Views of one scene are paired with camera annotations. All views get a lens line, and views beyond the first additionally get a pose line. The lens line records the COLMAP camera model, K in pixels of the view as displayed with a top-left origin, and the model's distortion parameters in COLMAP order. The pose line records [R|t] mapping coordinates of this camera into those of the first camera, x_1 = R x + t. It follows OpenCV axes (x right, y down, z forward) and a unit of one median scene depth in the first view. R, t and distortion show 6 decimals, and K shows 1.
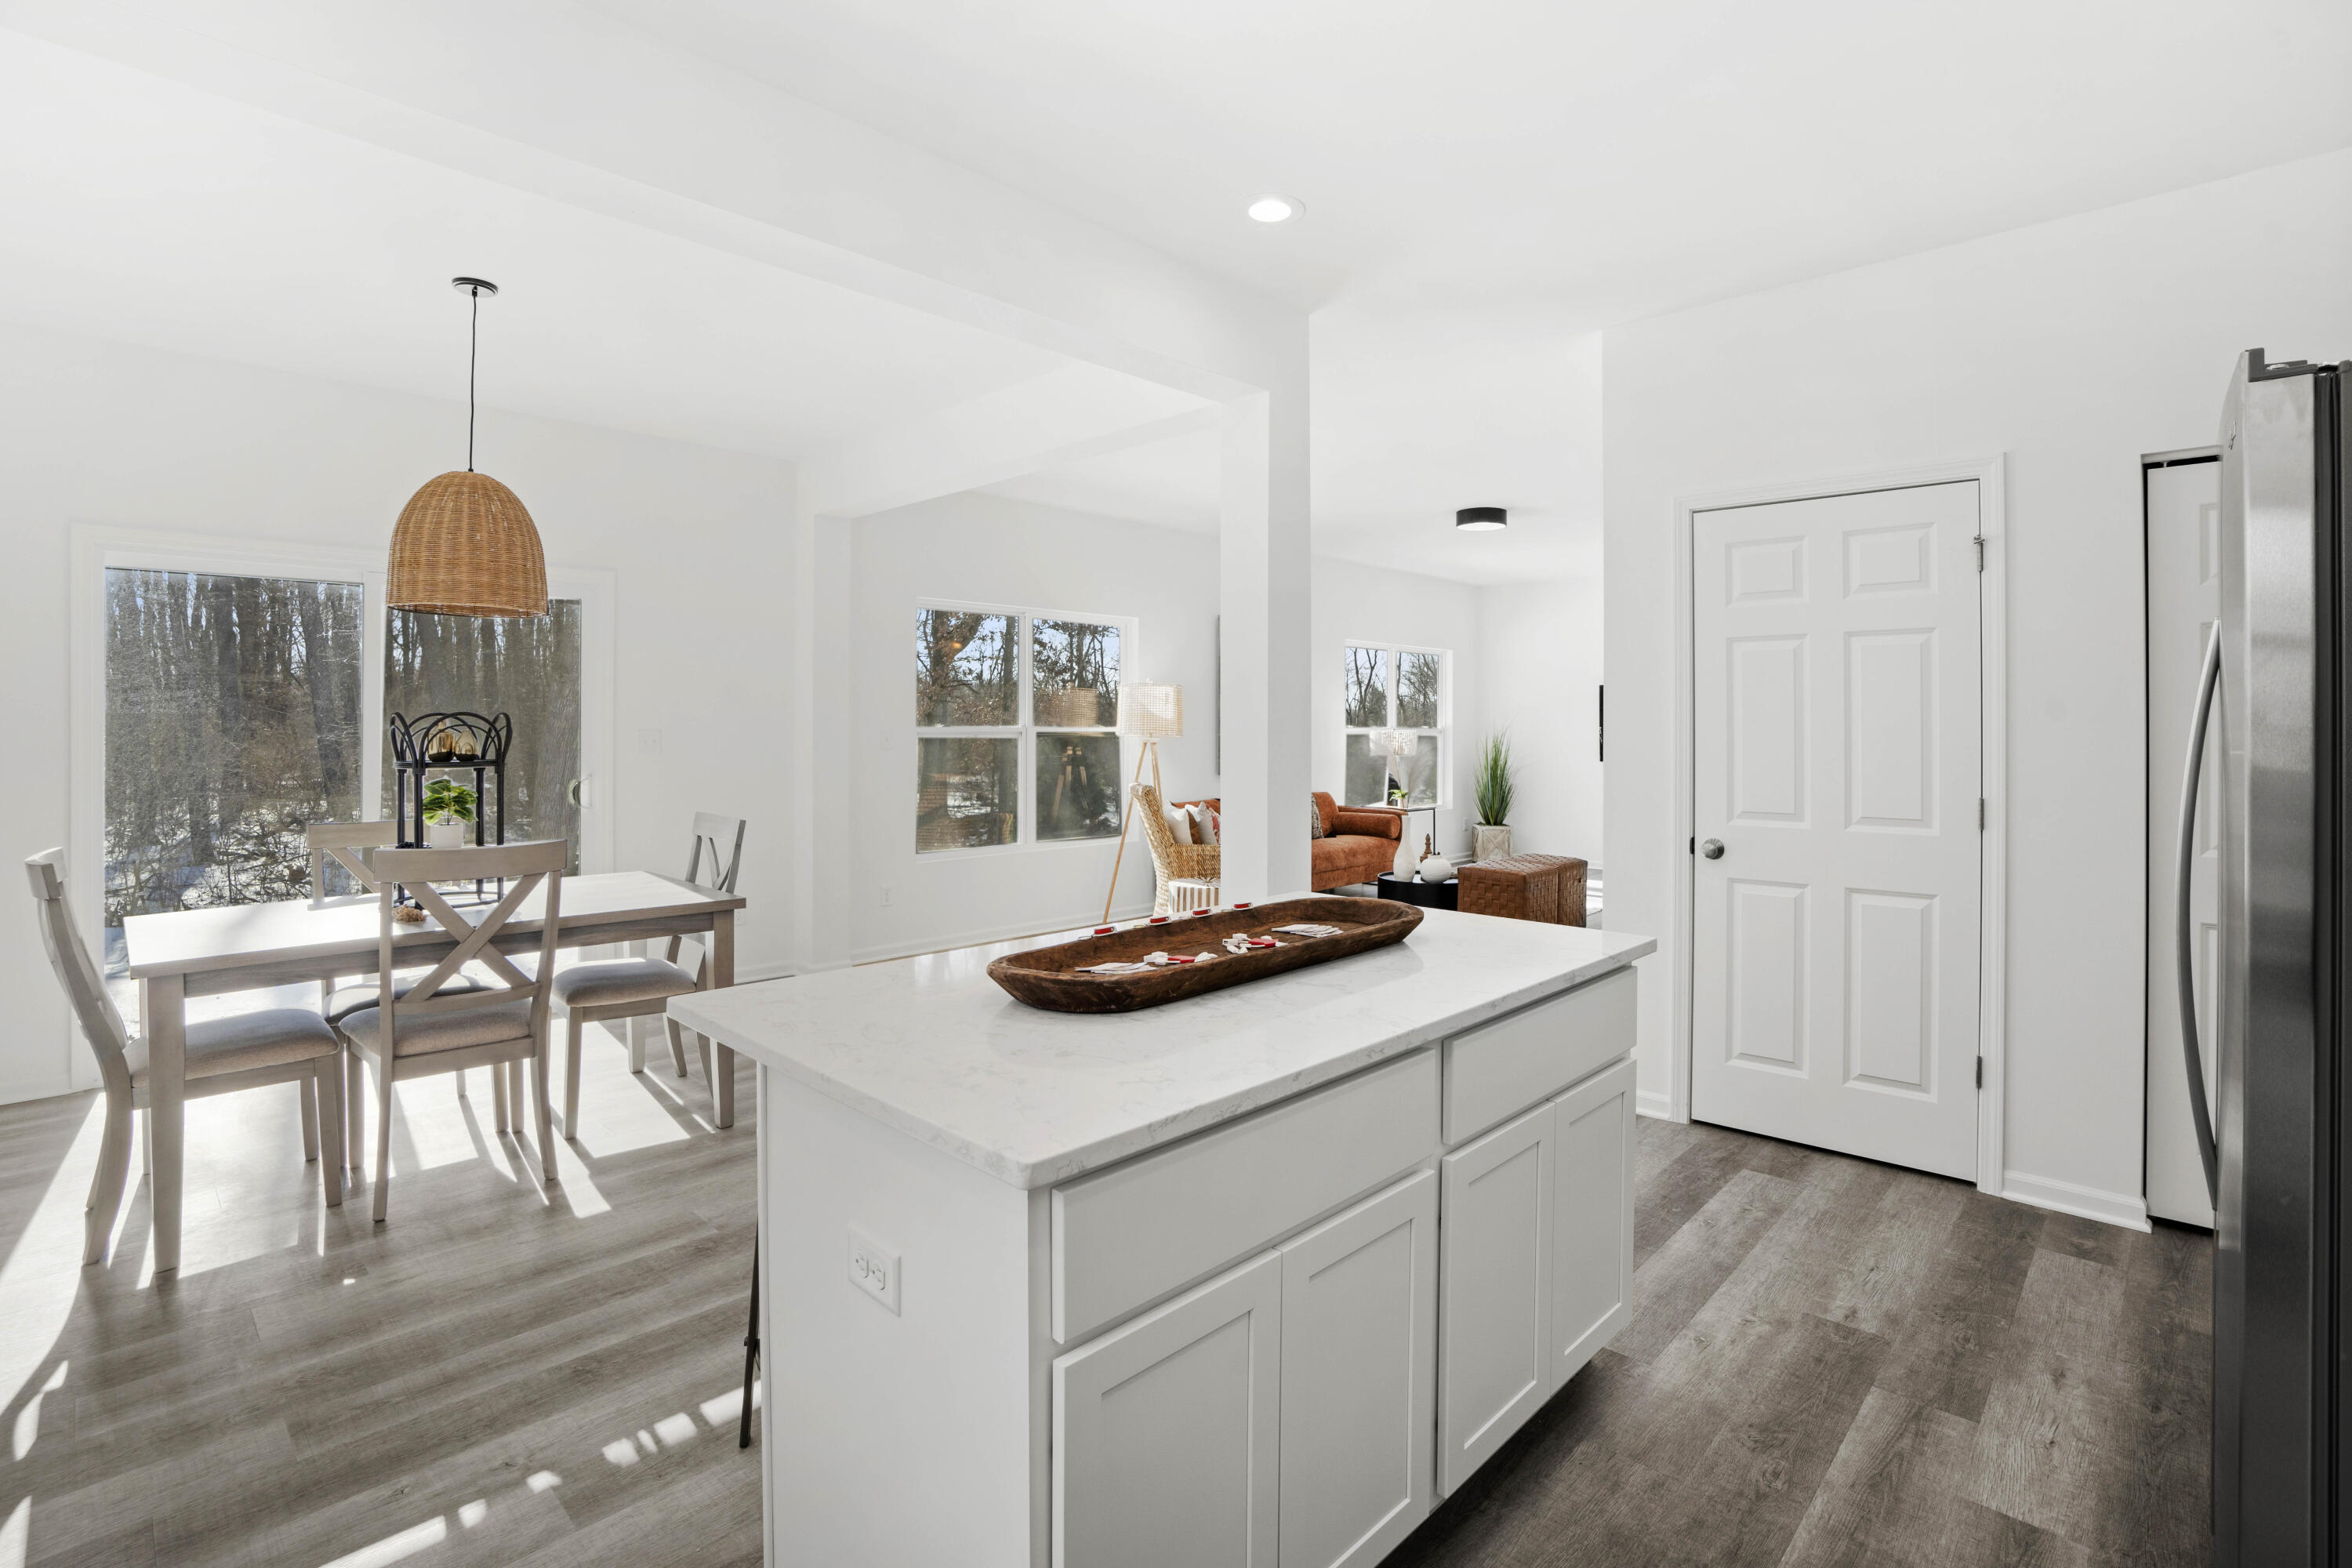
lens RADIAL K [[1088.2, 0, 1182.4], [0, 1088.2, 748.8], [0, 0, 1]] dist [0.002580, 0.001037]
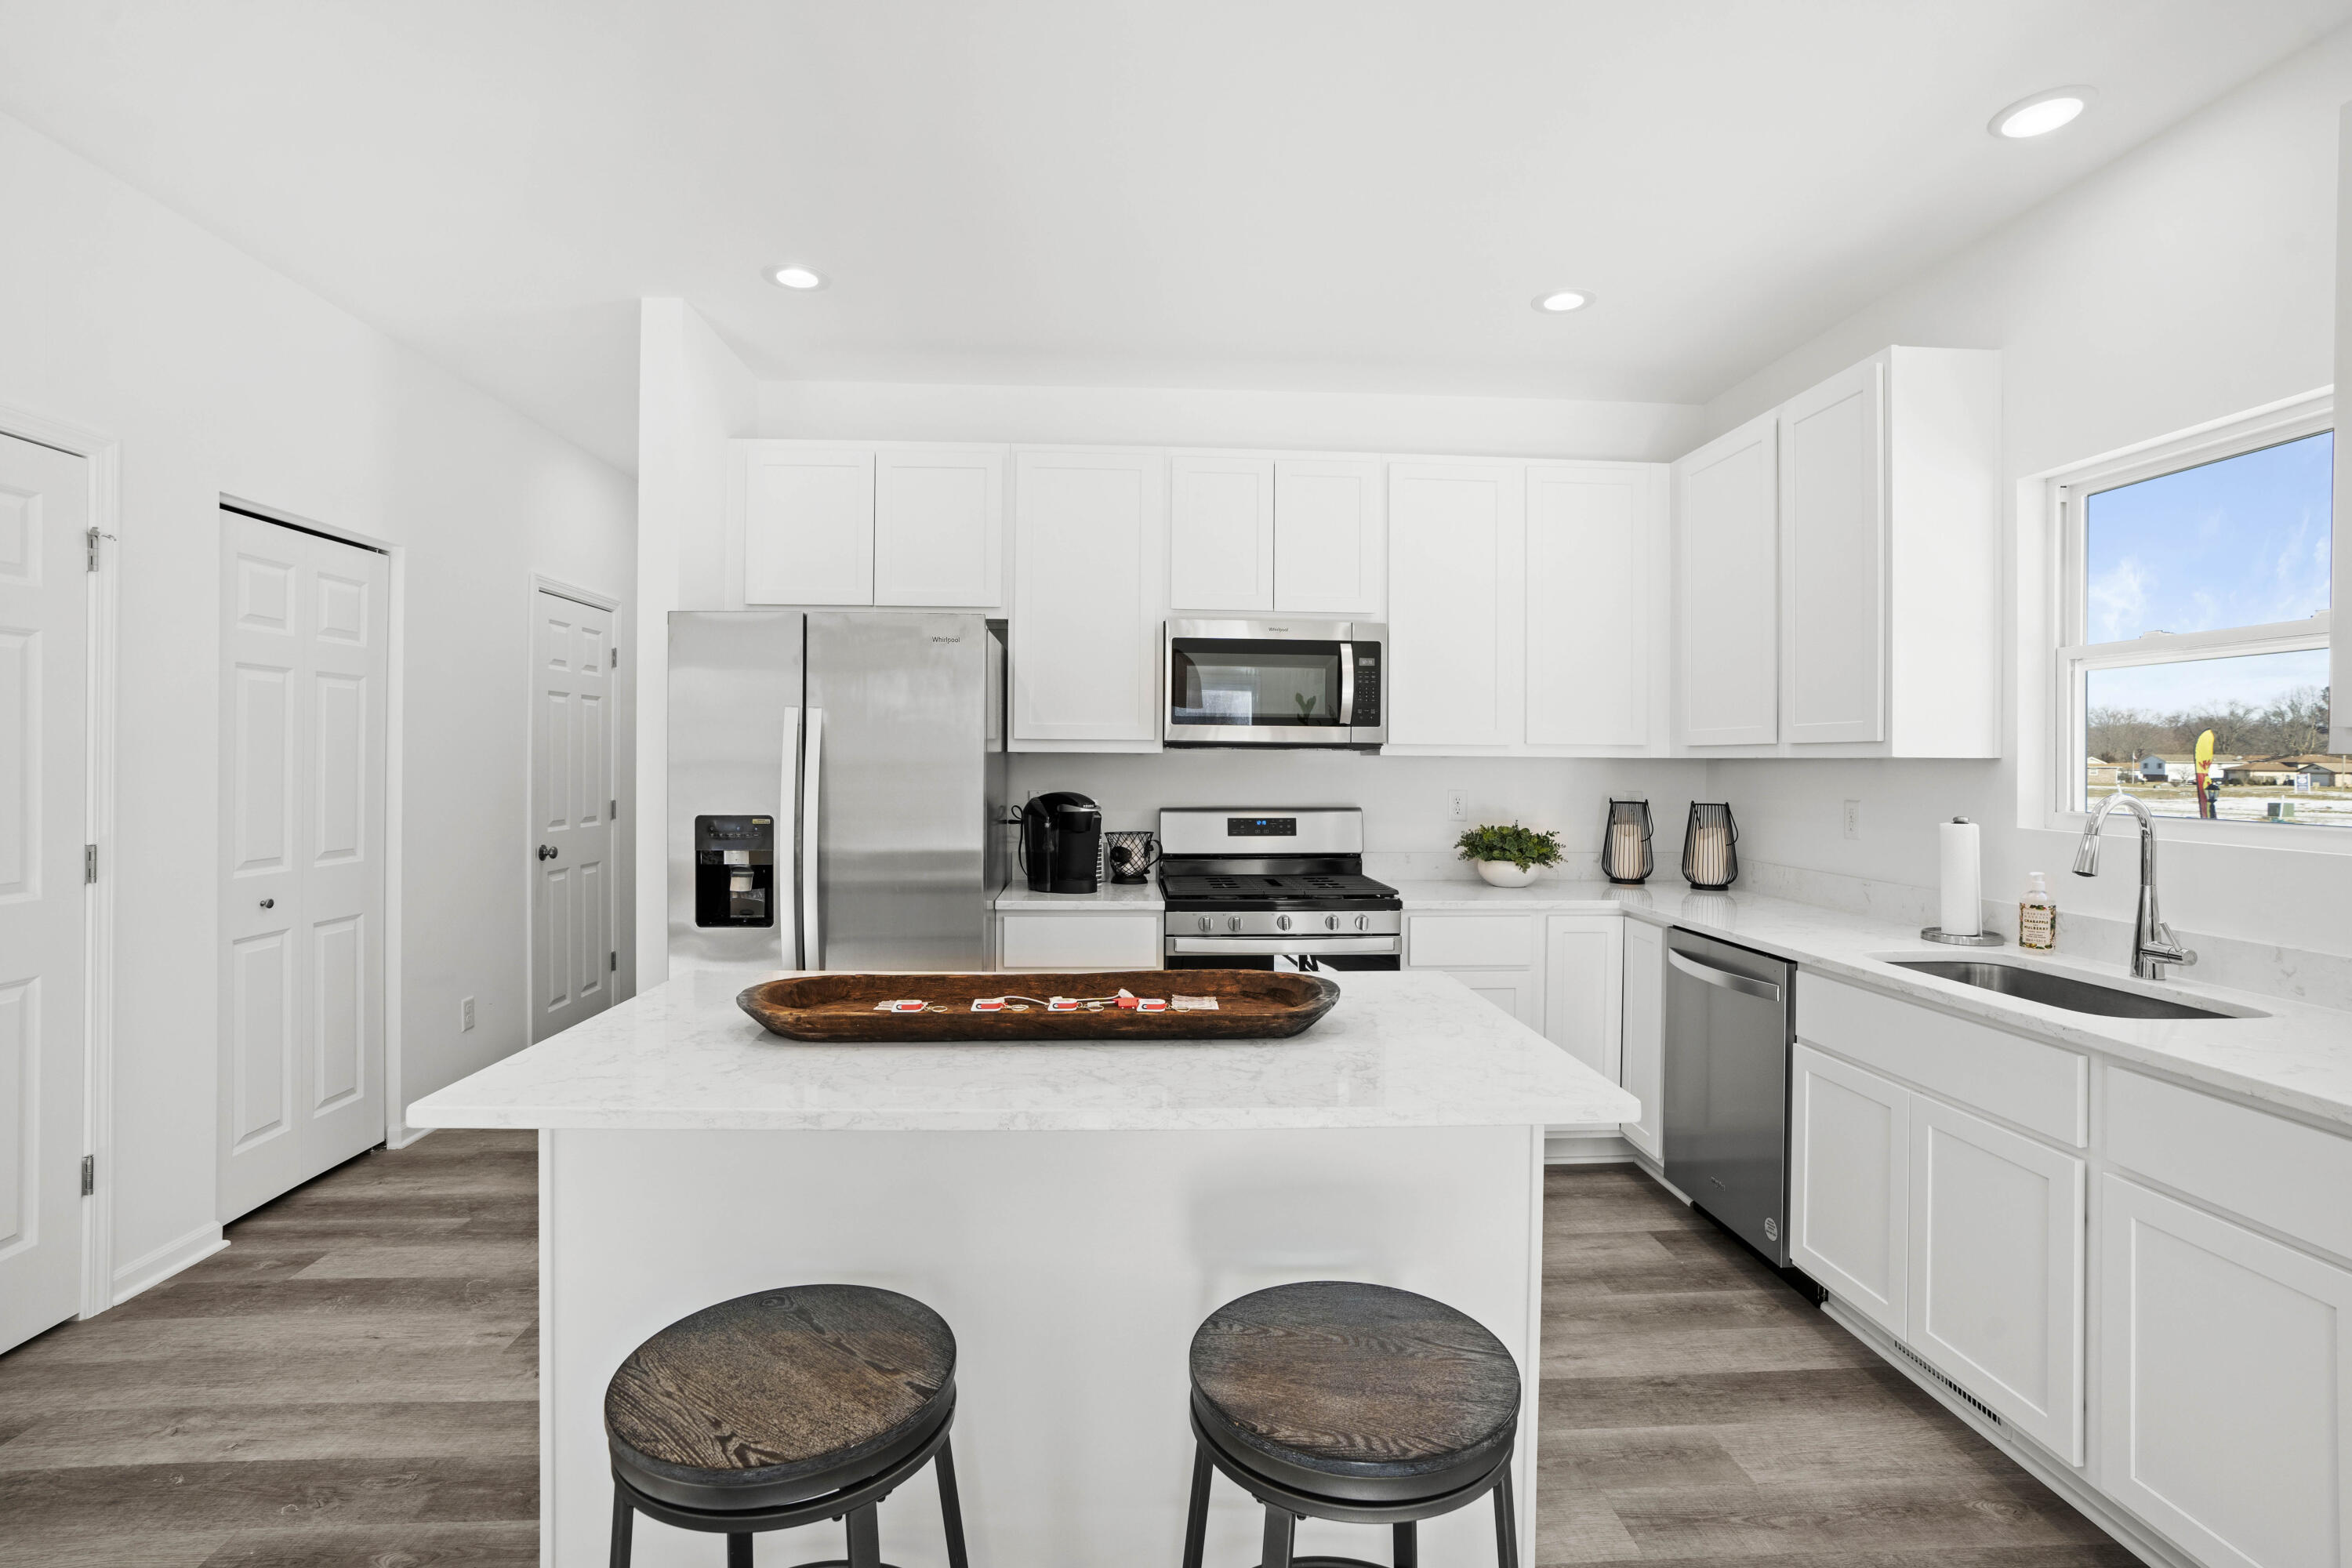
lens RADIAL K [[1088.2, 0, 1182.4], [0, 1088.2, 748.8], [0, 0, 1]] dist [0.002580, 0.001037]
pose [[-0.738014, 0.000204, 0.674785, -0.504511], [-0.002782, 0.999991, -0.003346, -0.030694], [-0.674779, -0.004347, -0.738007, 1.186094]]
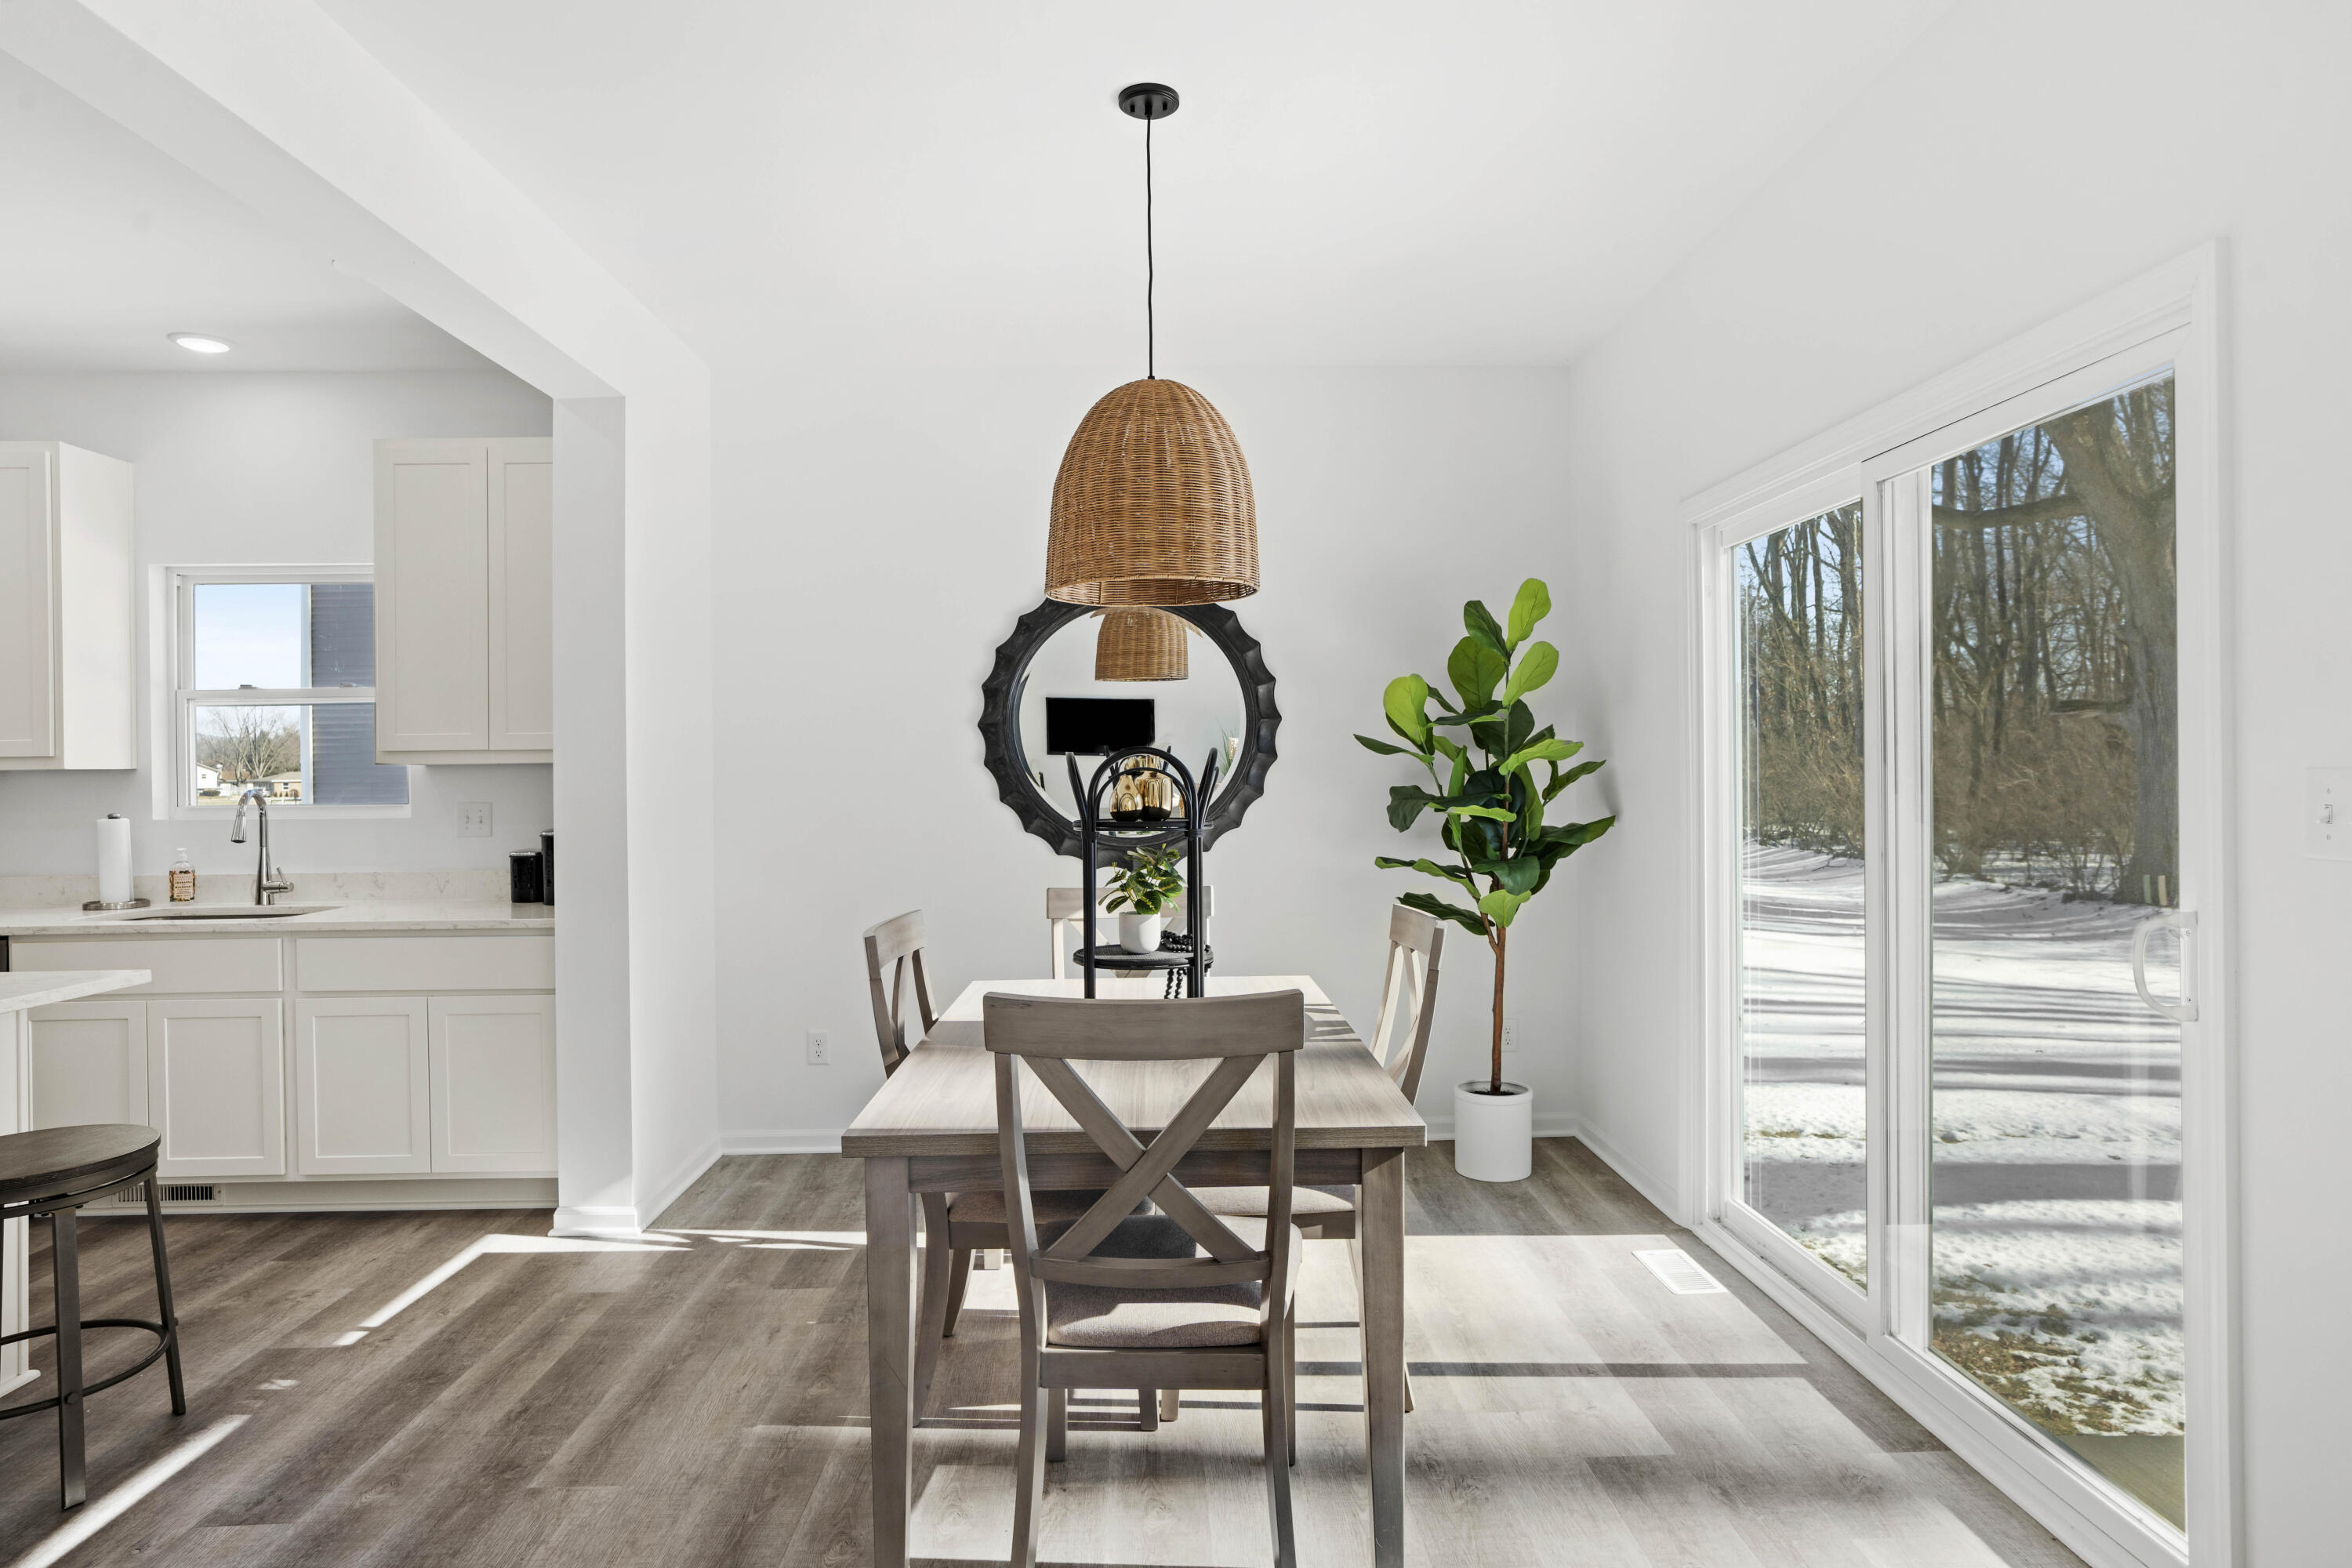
lens RADIAL K [[1280.2, 0, 1176.0], [0, 1280.2, 784.0], [0, 0, 1]] dist [-0.003338, -0.000365]
pose [[-0.705736, 0.018807, -0.708226, -0.151127], [0.005546, 0.999764, 0.021022, -0.035145], [0.708454, 0.010908, -0.705673, 2.006831]]
